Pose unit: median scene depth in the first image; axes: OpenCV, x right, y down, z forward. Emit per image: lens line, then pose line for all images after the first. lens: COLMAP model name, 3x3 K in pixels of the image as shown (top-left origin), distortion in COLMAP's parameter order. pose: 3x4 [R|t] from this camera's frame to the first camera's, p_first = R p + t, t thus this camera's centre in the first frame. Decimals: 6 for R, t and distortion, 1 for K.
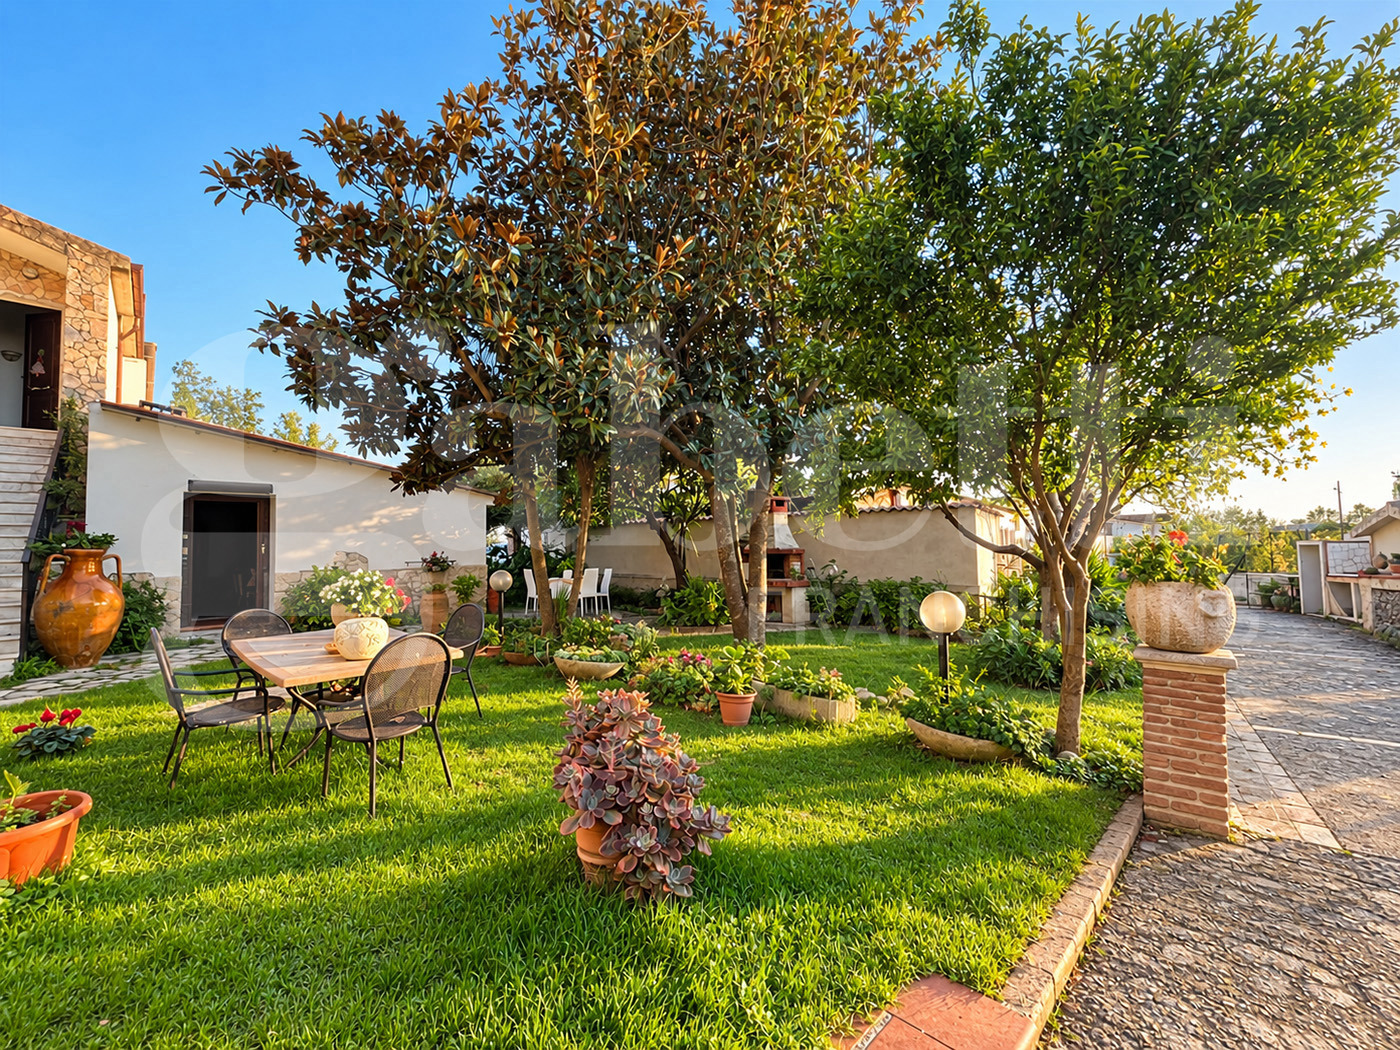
lens RADIAL K [[558.1, 0, 704.4], [0, 558.1, 517.2], [0, 0, 1]] dist [-0.000086, 0.000554]
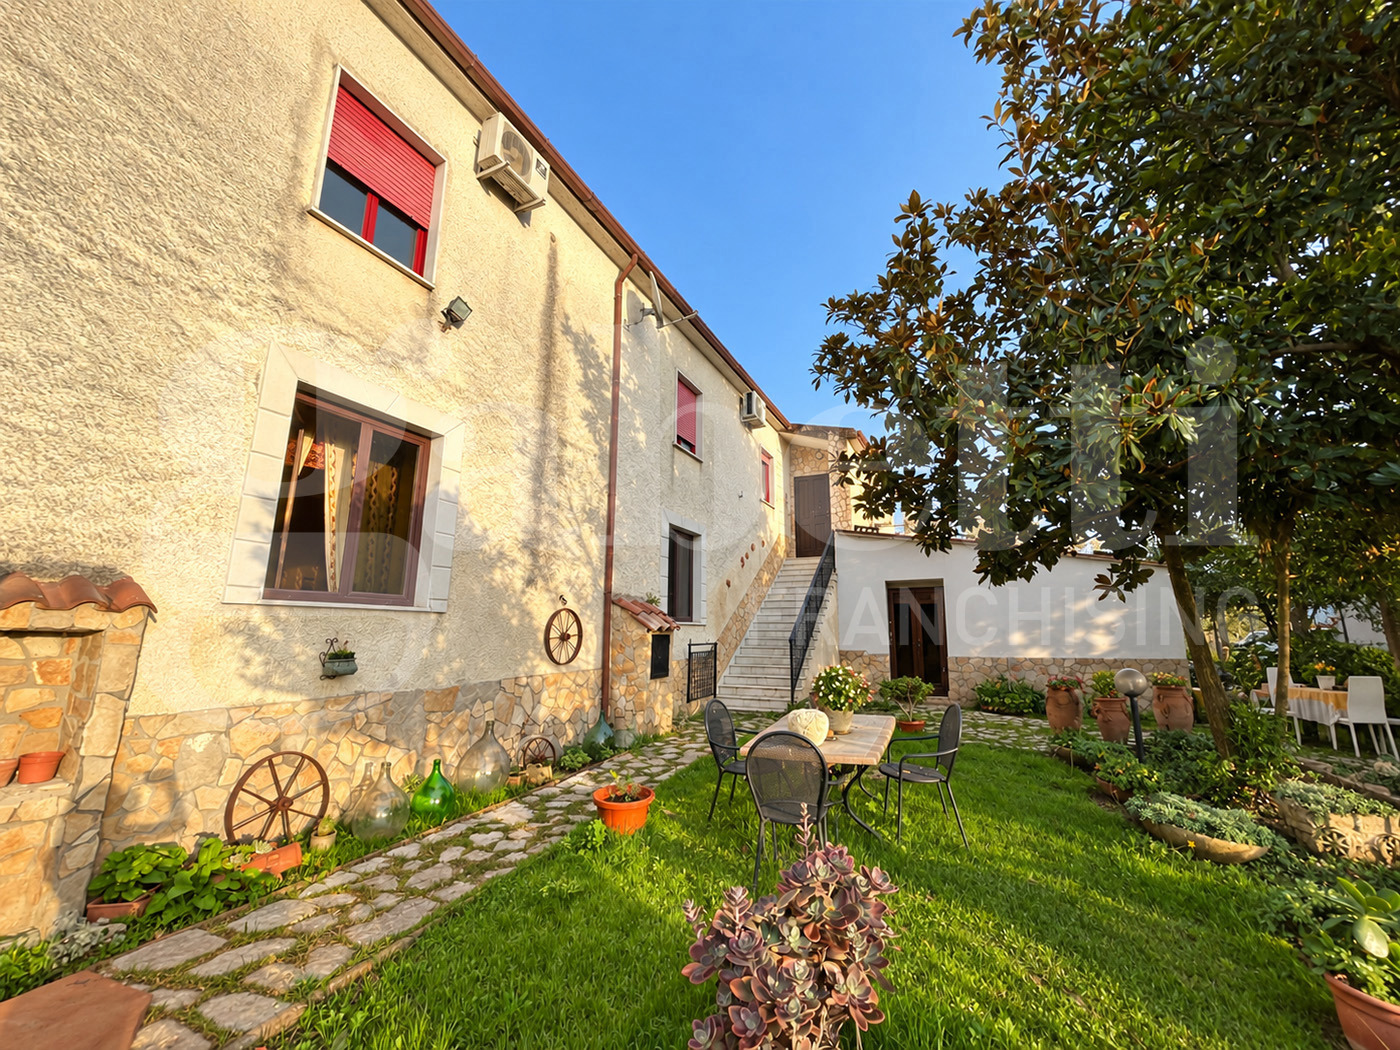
lens RADIAL K [[558.1, 0, 704.4], [0, 558.1, 517.2], [0, 0, 1]] dist [-0.000086, 0.000554]
pose [[0.344882, -0.162464, -0.924479, 0.270193], [0.031888, 0.986367, -0.161444, -0.021238], [0.938104, 0.026200, 0.345361, 0.236843]]
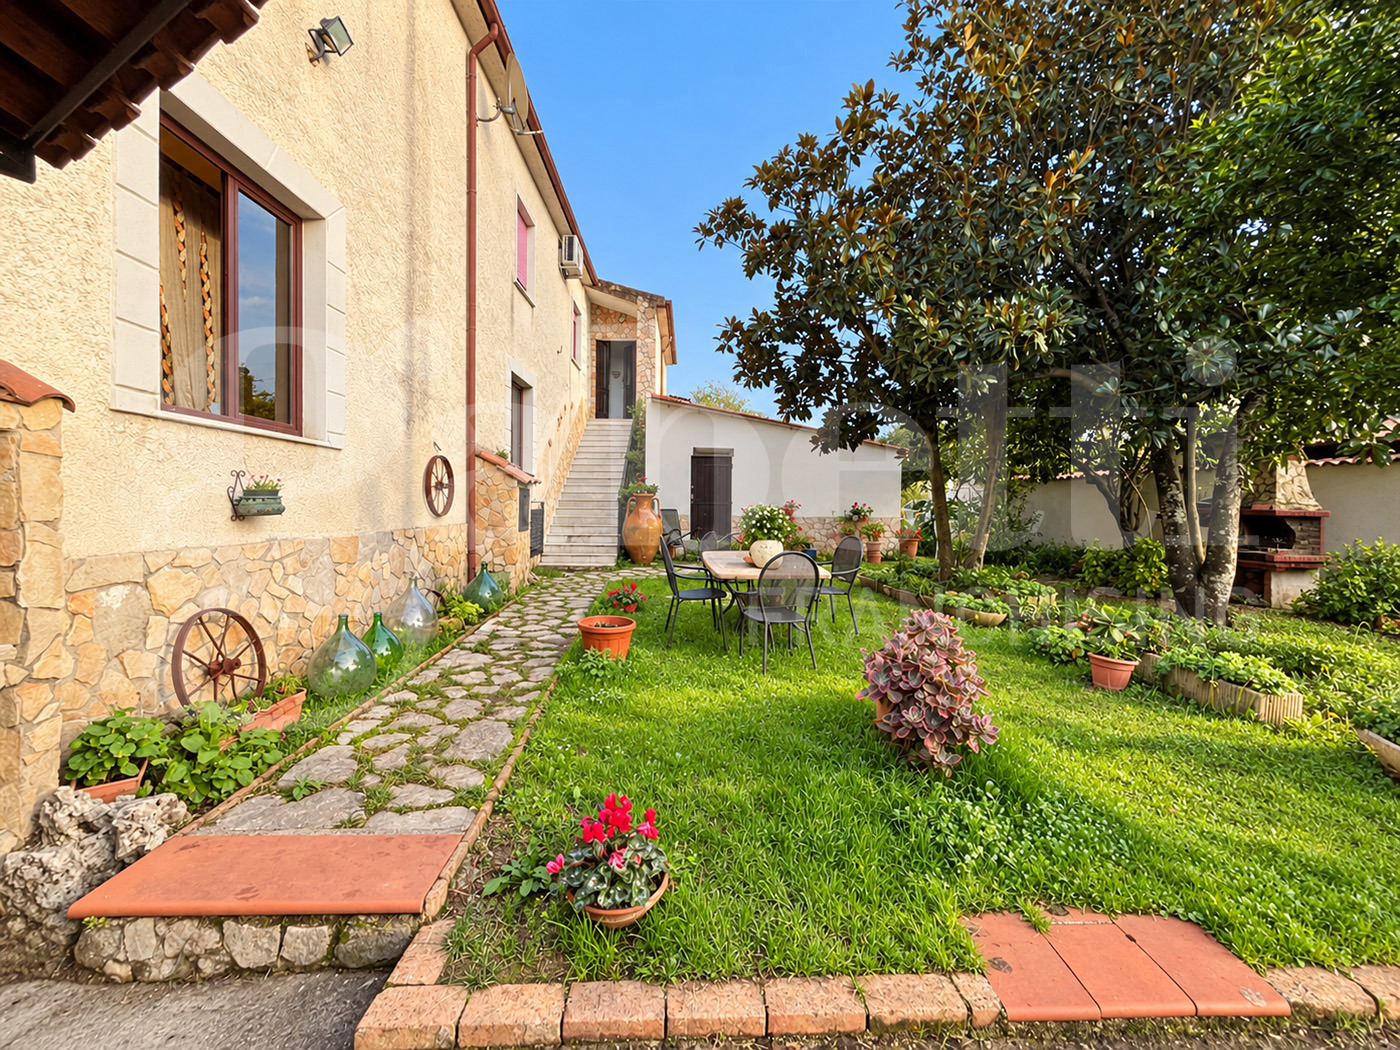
lens RADIAL K [[566.5, 0, 699.9], [0, 566.5, 508.3], [0, 0, 1]] dist [-0.000156, 0.000273]
pose [[0.730515, 0.034866, -0.682006, 0.128780], [0.004228, 0.998446, 0.055572, 0.011594], [0.682883, -0.043480, 0.729232, -0.080243]]
